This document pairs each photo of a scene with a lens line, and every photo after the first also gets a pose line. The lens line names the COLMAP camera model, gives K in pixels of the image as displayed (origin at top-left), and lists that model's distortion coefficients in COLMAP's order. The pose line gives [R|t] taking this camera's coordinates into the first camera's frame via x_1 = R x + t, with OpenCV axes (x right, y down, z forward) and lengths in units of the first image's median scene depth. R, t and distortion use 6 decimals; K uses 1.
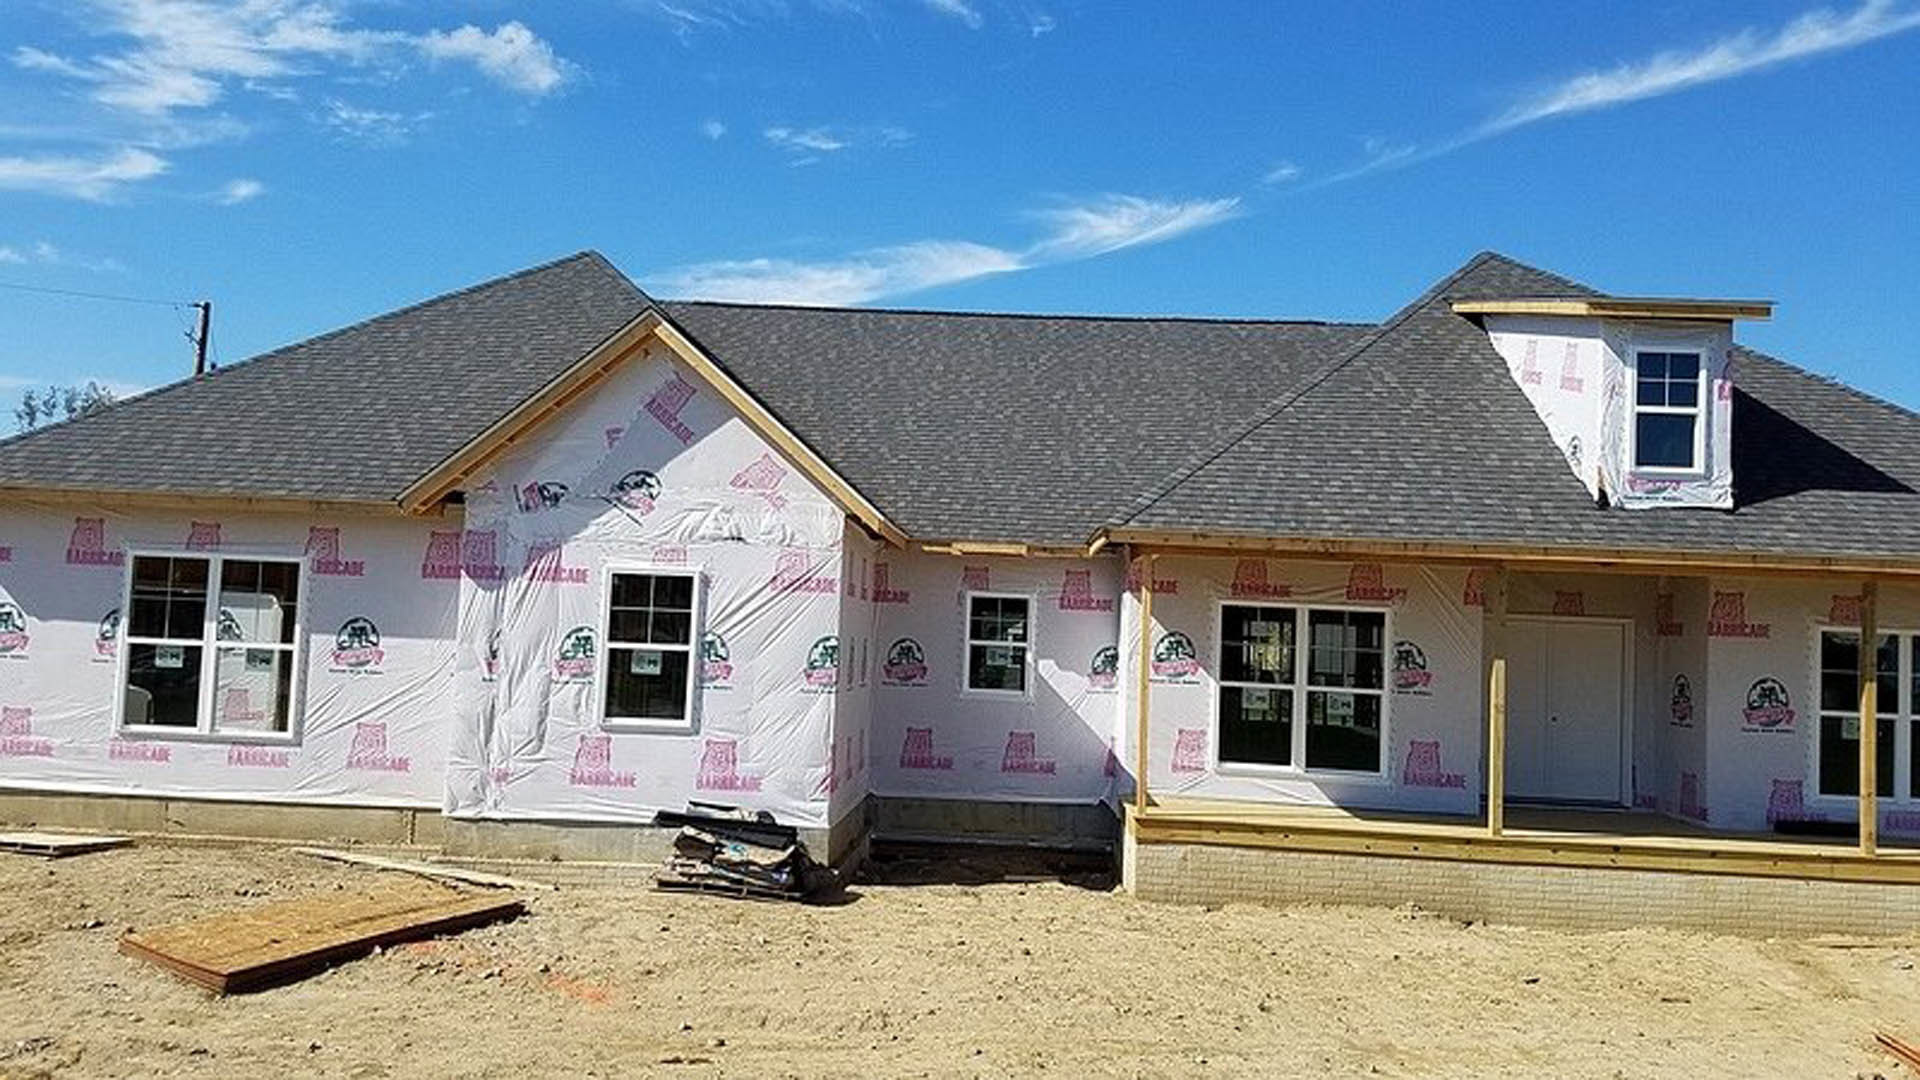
lens RADIAL K [[1513.8, 0, 960.0], [0, 1513.8, 540.0], [0, 0, 1]] dist [0.310259, -0.652430]
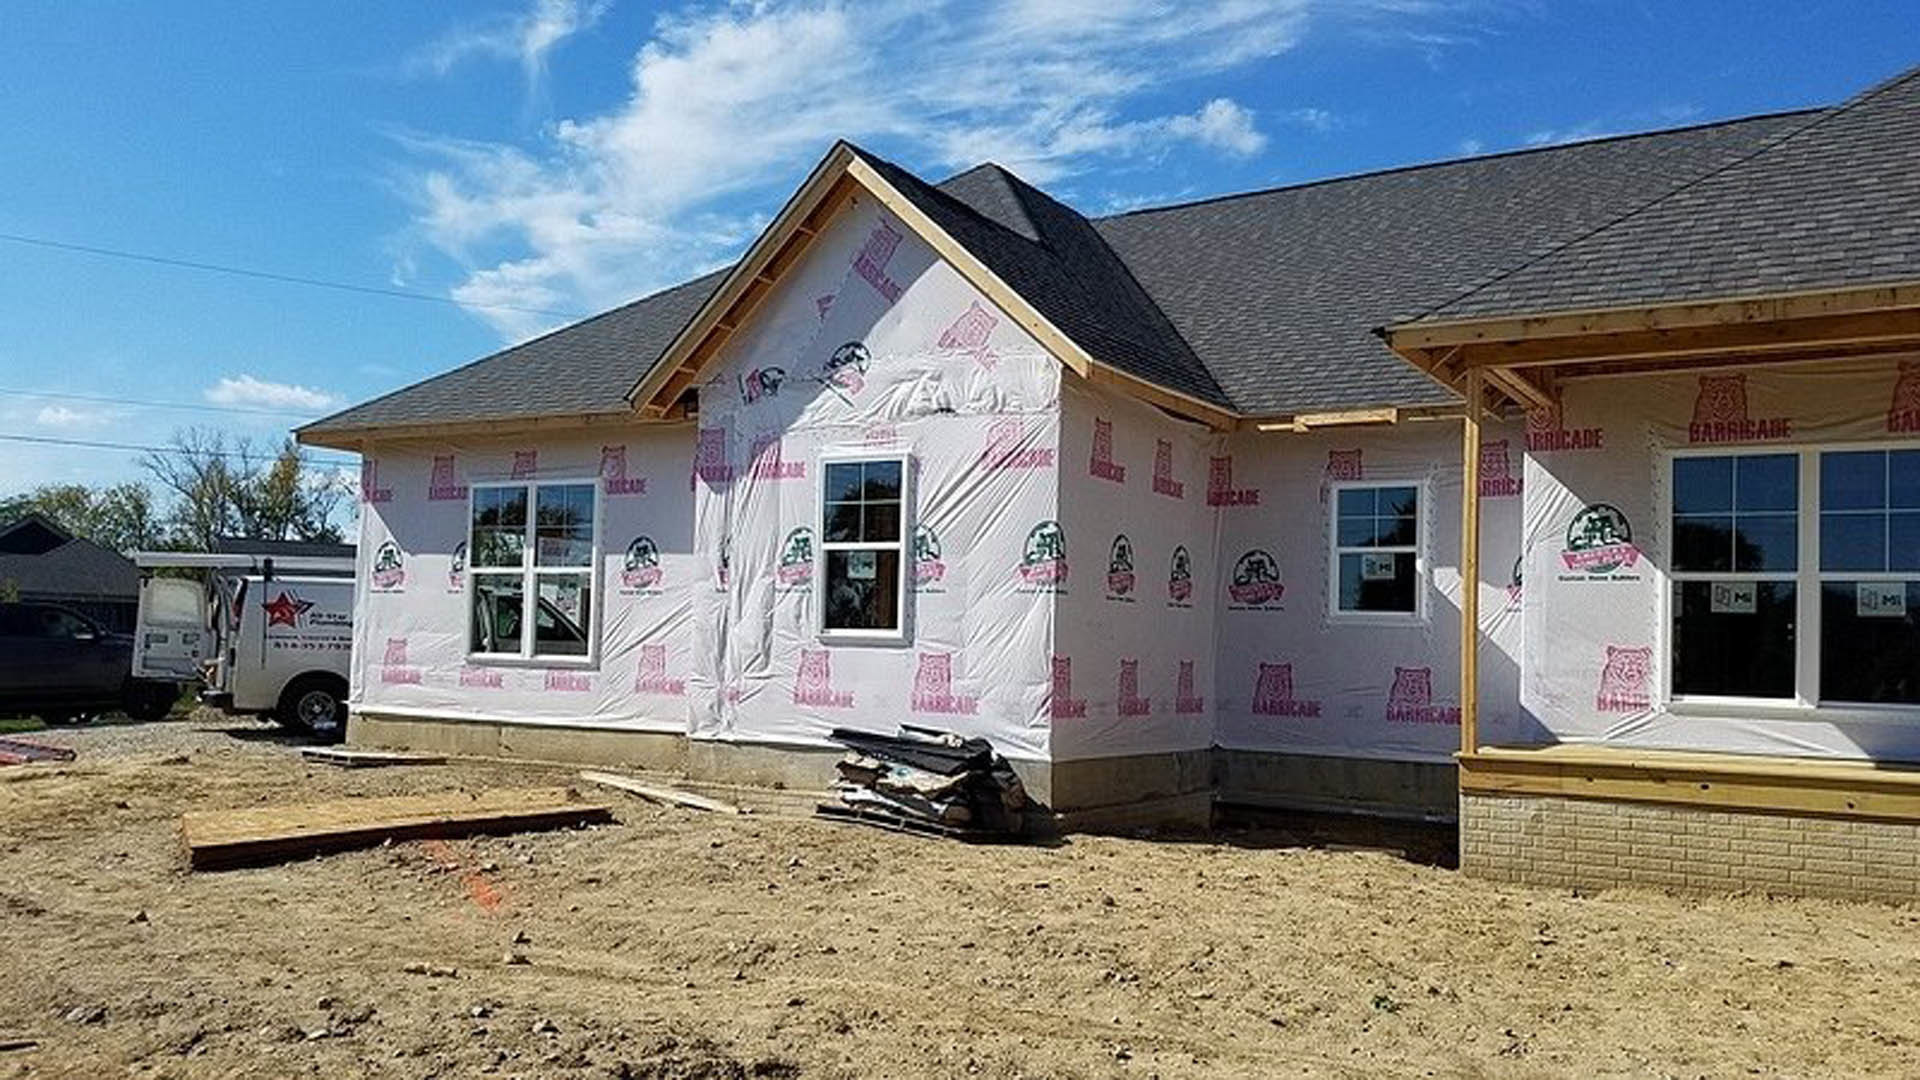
lens RADIAL K [[1497.5, 0, 952.7], [0, 1497.5, 585.5], [0, 0, 1]] dist [0.259579, -0.433003]
pose [[0.870731, -0.038980, -0.490212, 0.248783], [0.038411, 0.999199, -0.011225, 0.102141], [0.490257, -0.009056, 0.871531, 0.293134]]
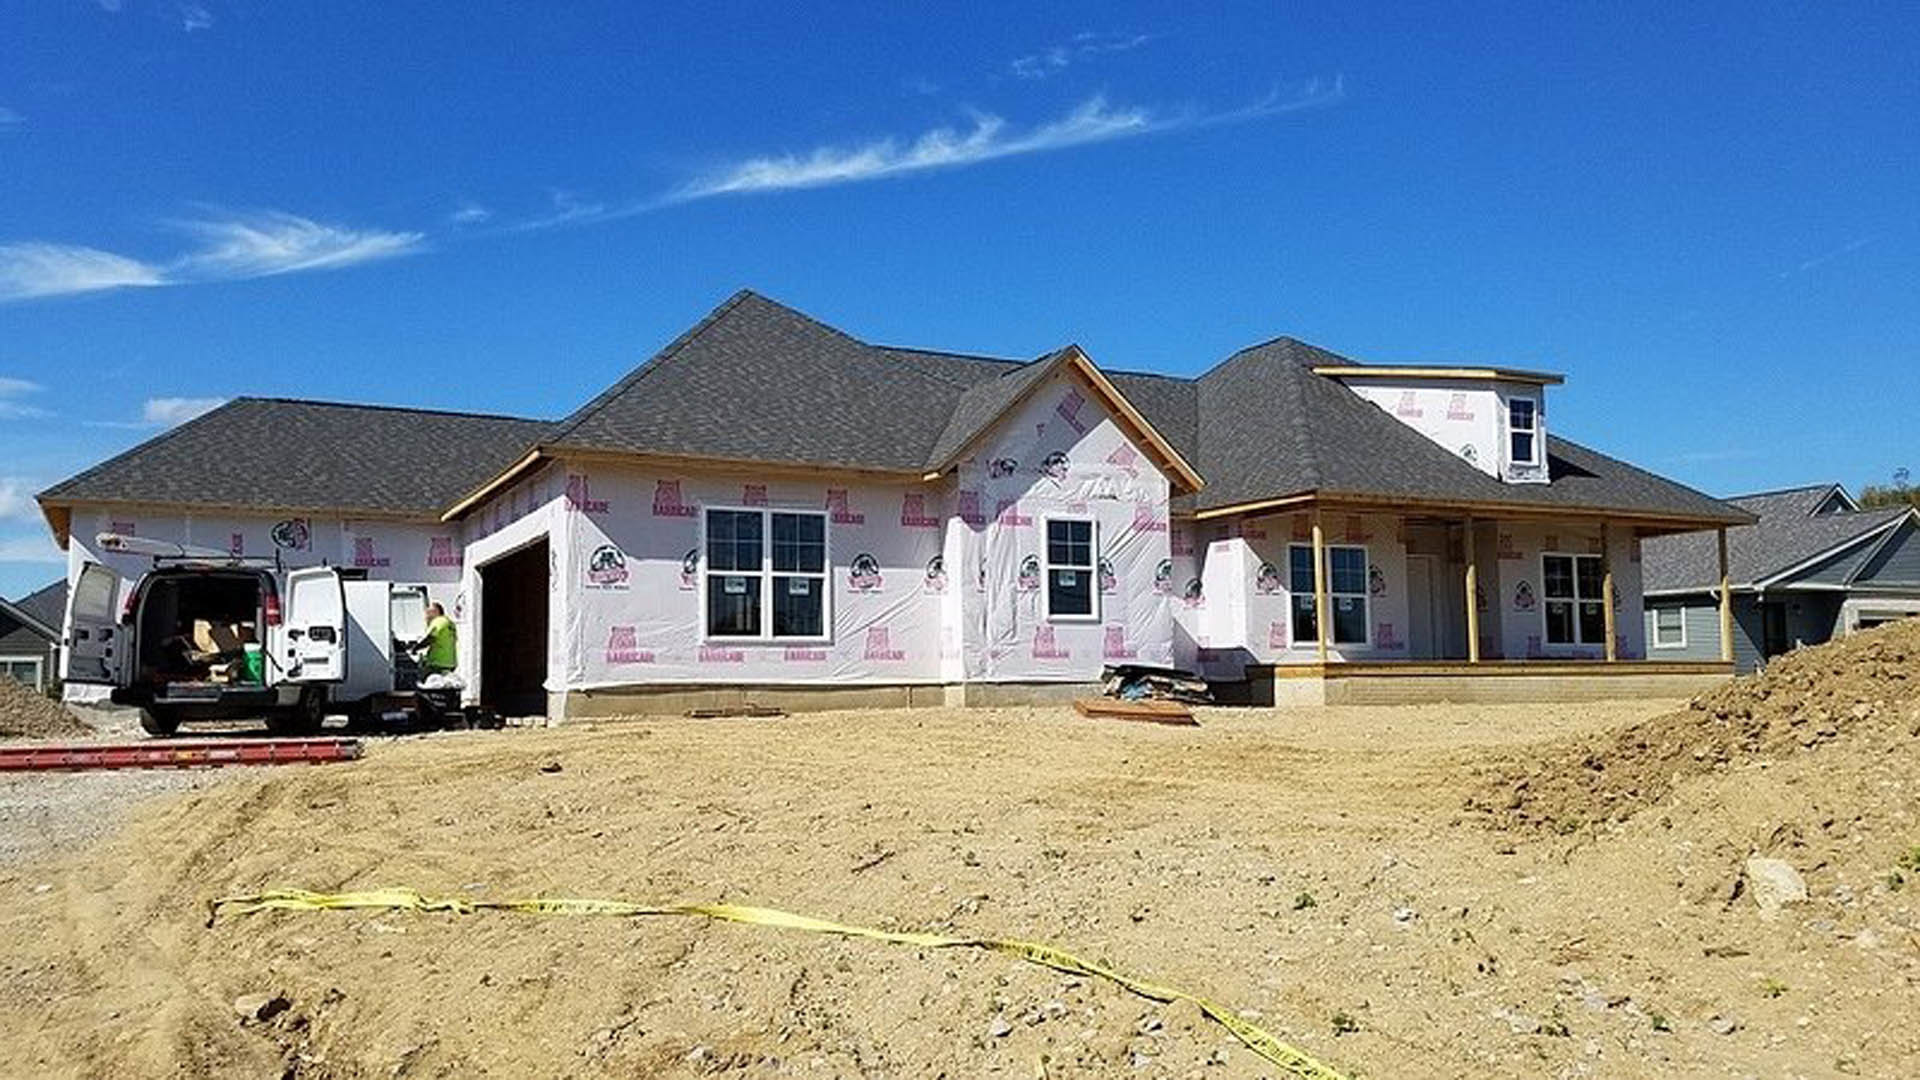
lens RADIAL K [[1566.2, 0, 958.9], [0, 1566.2, 581.0], [0, 0, 1]] dist [0.185899, -0.298635]
pose [[0.850728, -0.018726, 0.525272, -1.106454], [0.023702, 0.999715, -0.002747, 0.083851], [-0.525071, 0.014787, 0.850930, -0.264309]]
